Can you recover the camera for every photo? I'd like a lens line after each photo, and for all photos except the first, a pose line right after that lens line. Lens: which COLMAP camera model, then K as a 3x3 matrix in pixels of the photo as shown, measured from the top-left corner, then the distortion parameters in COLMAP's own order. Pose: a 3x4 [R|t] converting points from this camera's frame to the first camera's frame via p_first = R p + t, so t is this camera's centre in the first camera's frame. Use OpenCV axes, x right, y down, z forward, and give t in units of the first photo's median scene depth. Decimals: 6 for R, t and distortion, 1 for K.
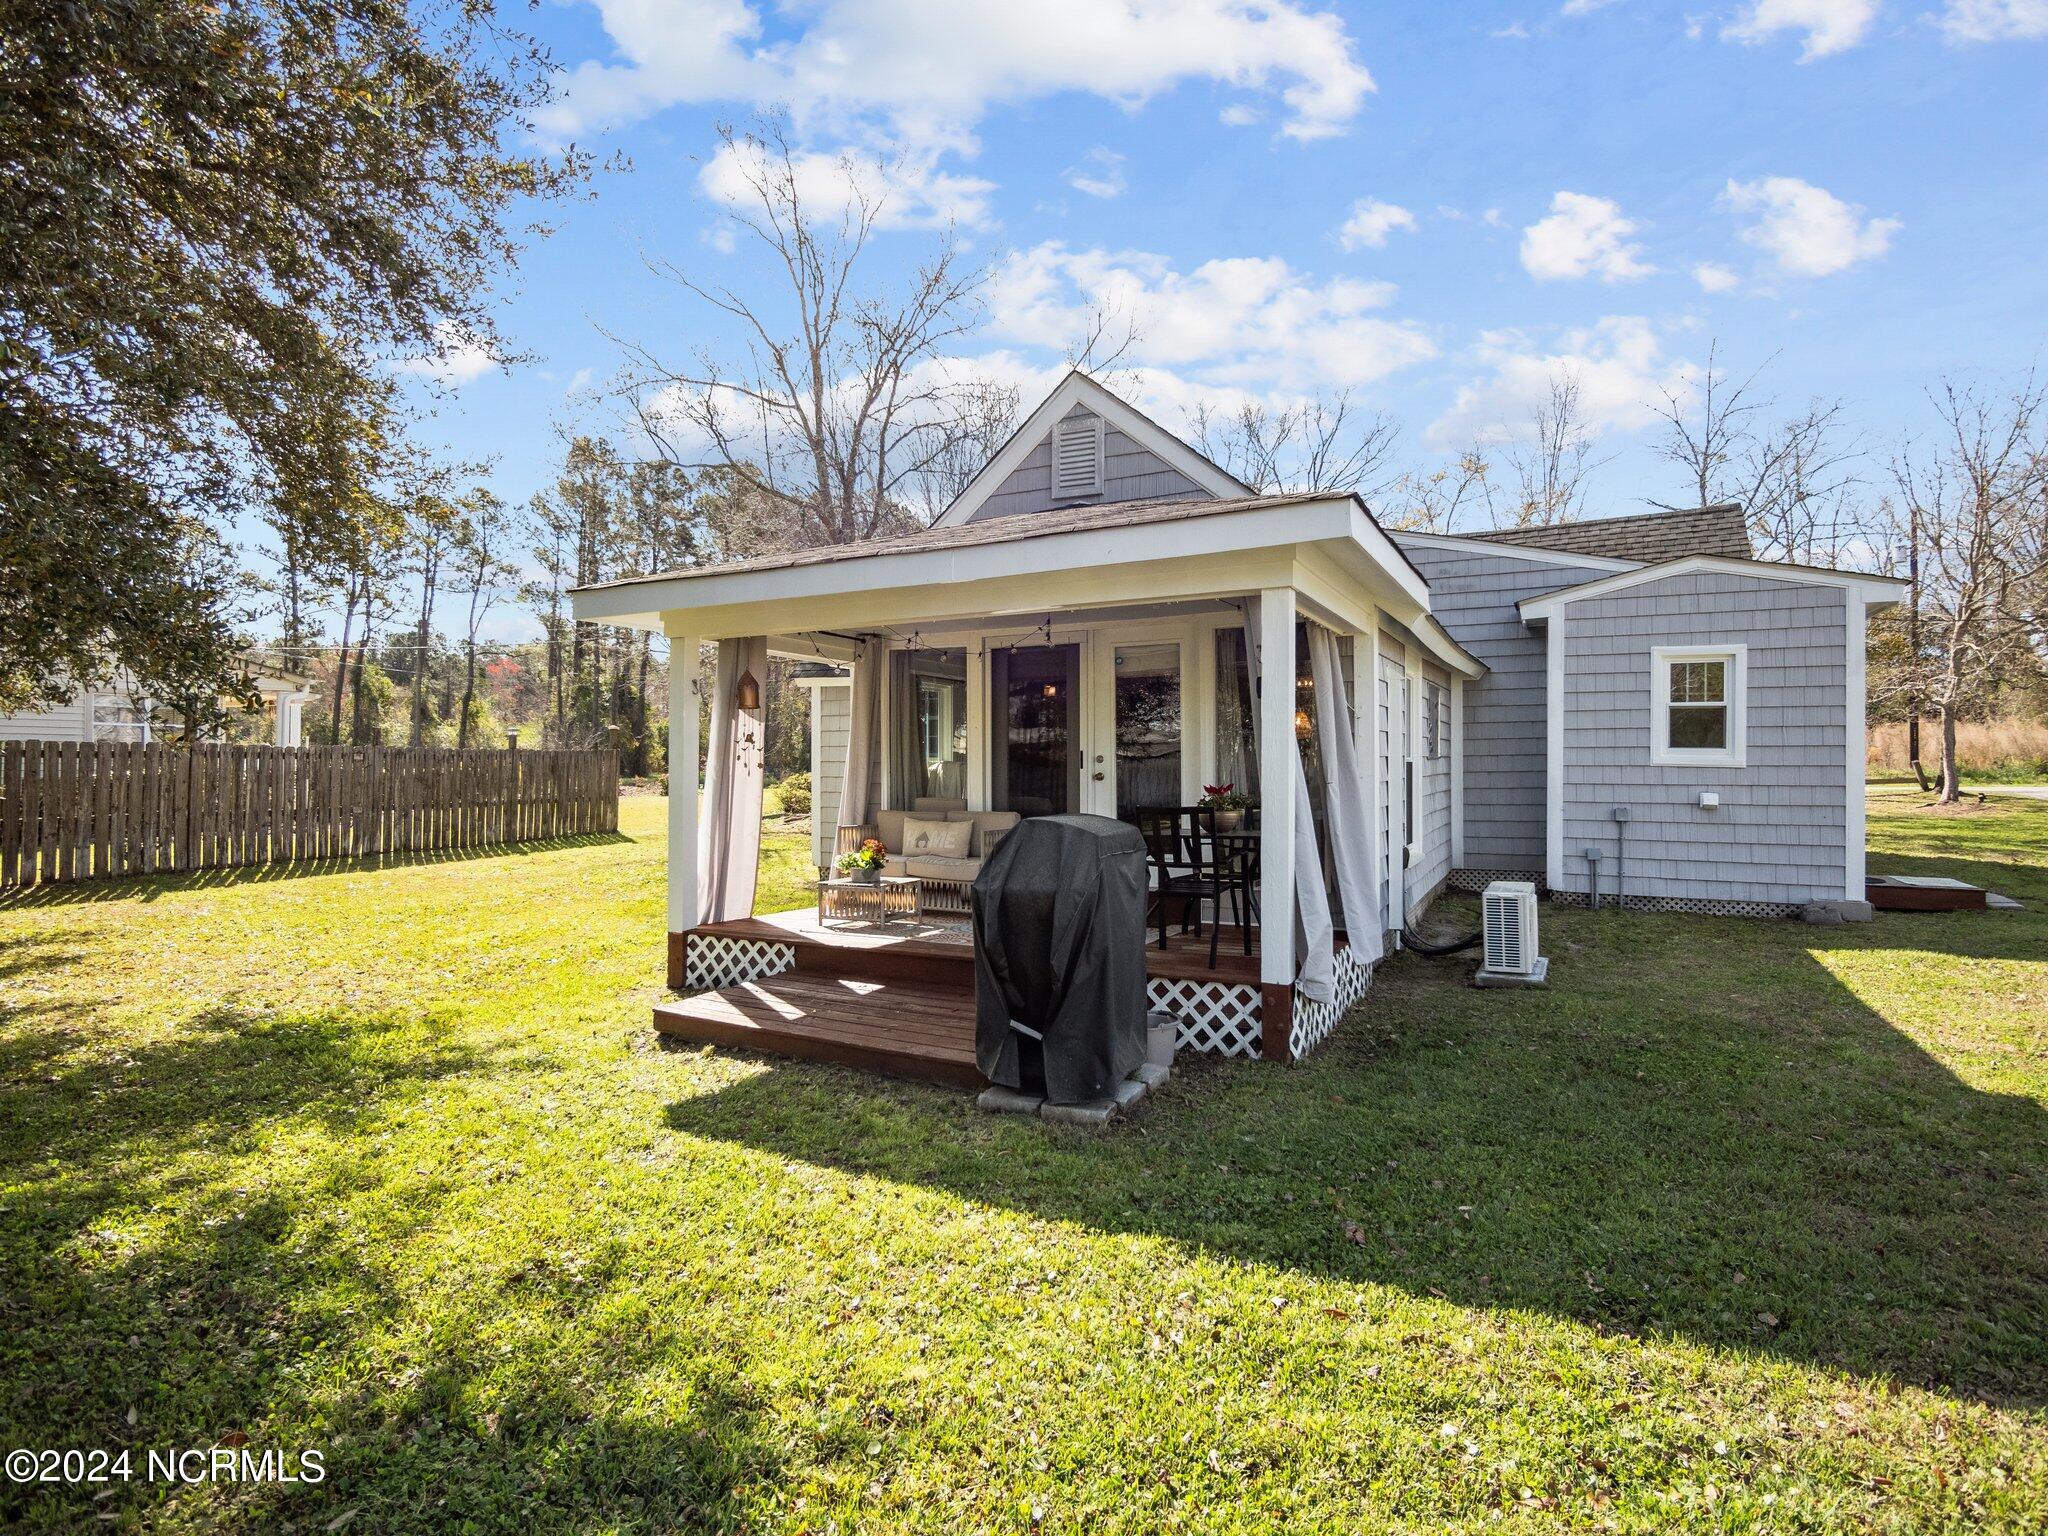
lens RADIAL K [[1043.3, 0, 1027.3], [0, 1043.3, 760.5], [0, 0, 1]] dist [0.002546, 0.000512]
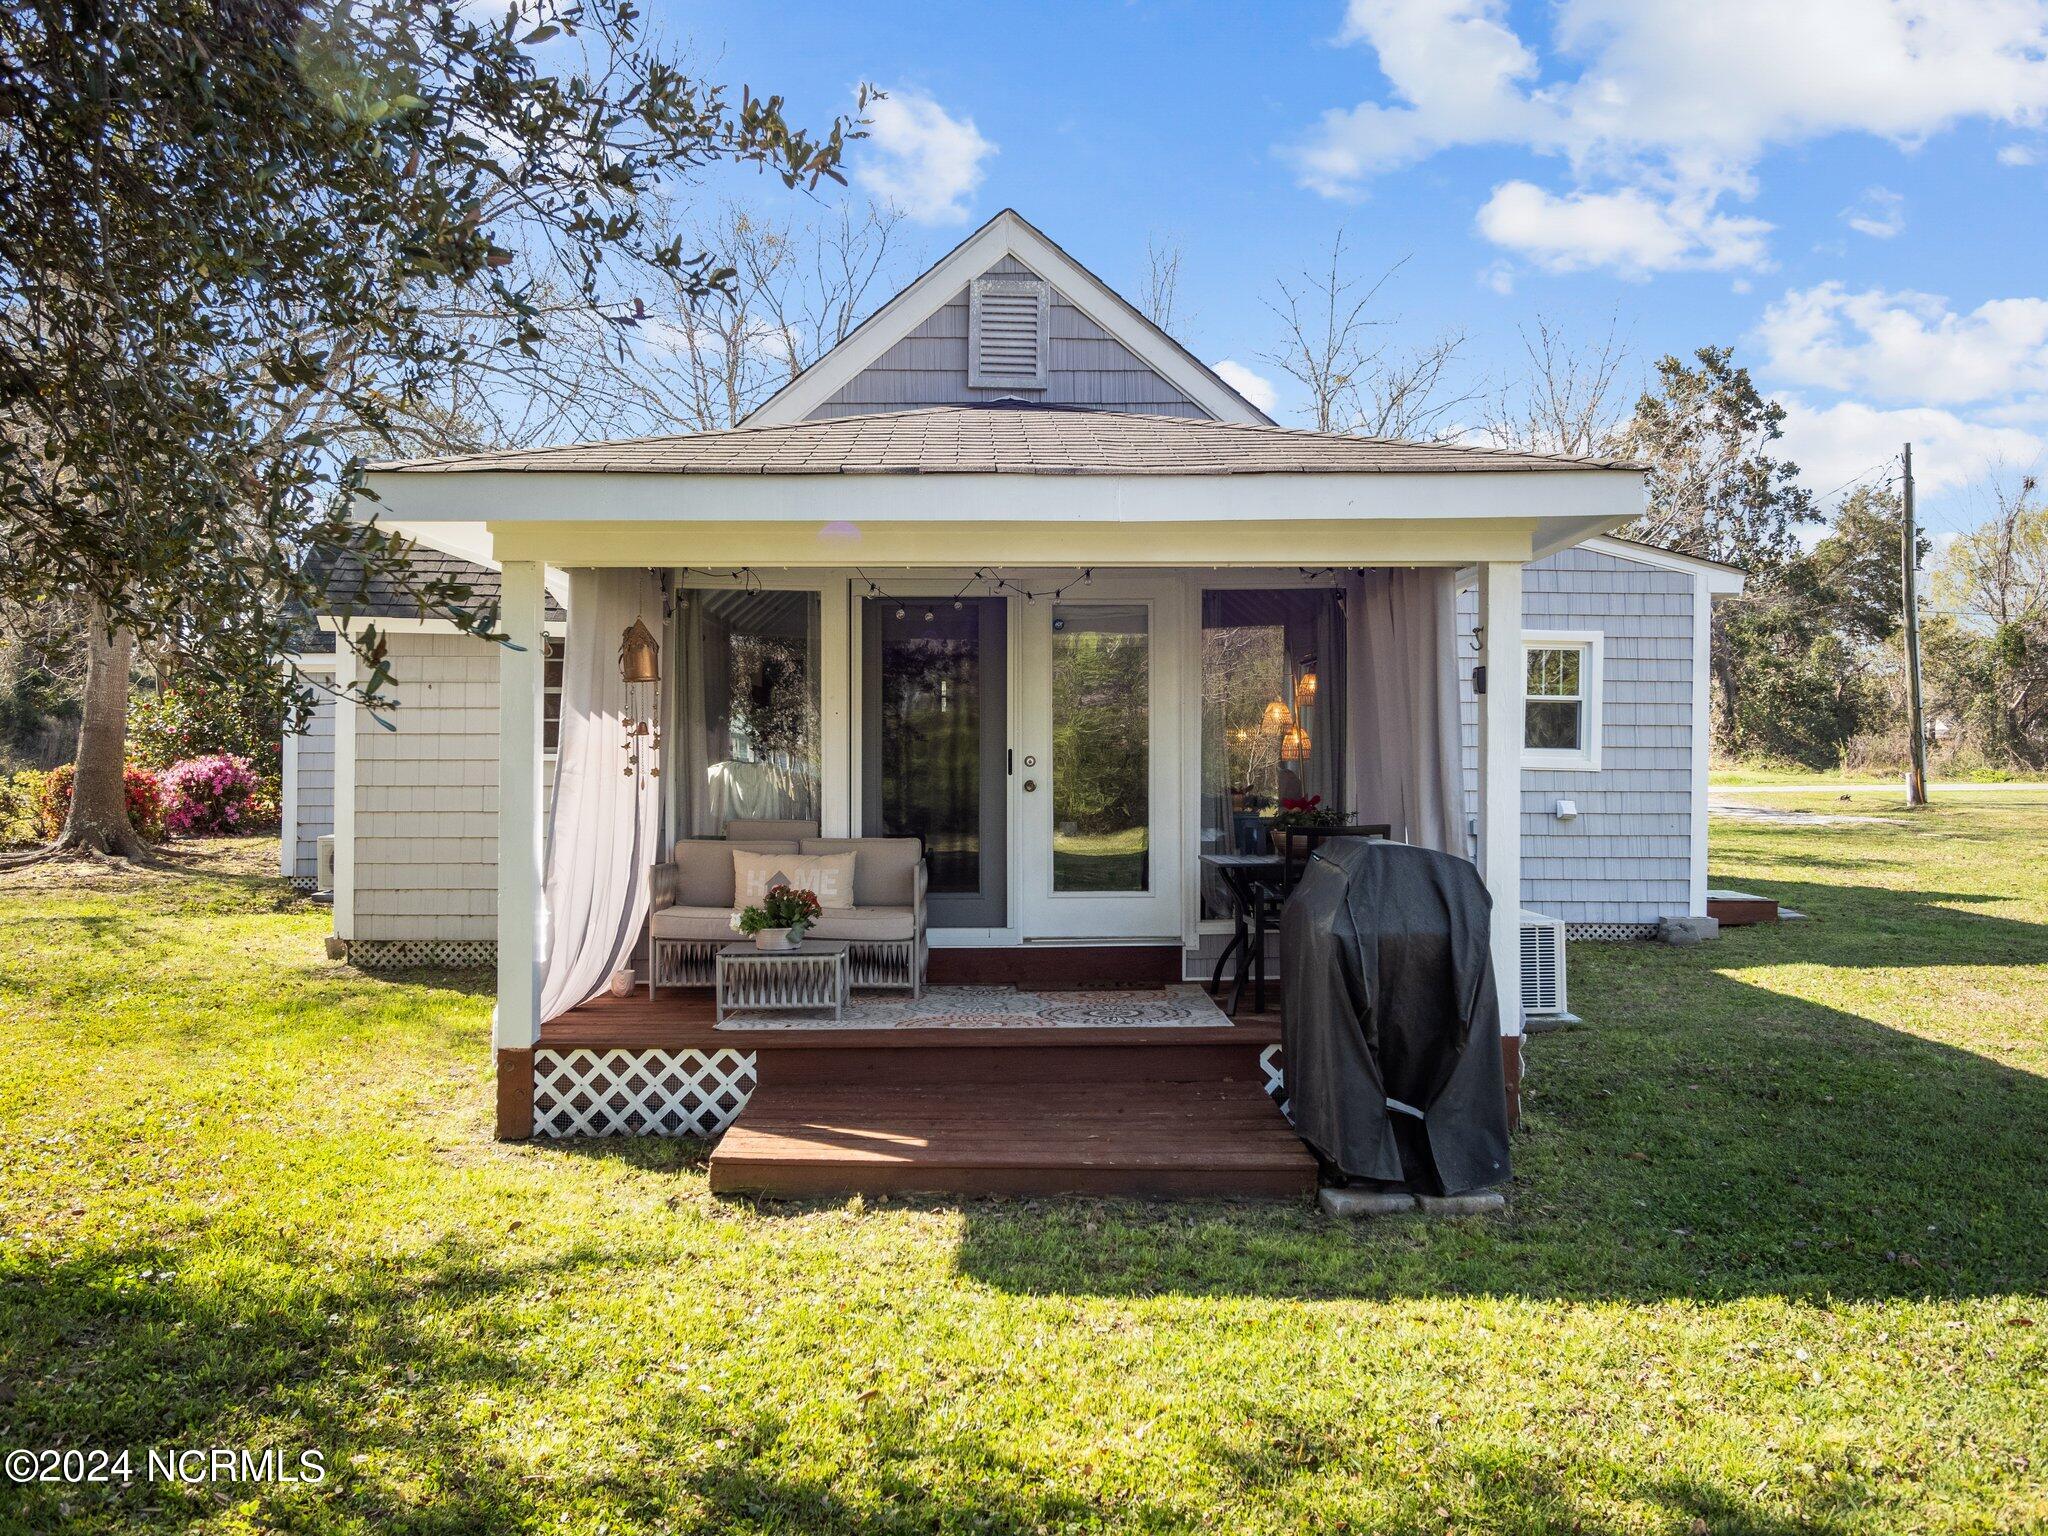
lens RADIAL K [[1640.1, 0, 1024.0], [0, 1640.1, 768.0], [0, 0, 1]] dist [0.013402, 0.000948]
pose [[0.877629, 0.000013, 0.479341, -0.446423], [-0.004461, 0.999957, 0.008140, -0.005637], [-0.479320, -0.009283, 0.877591, 0.020557]]
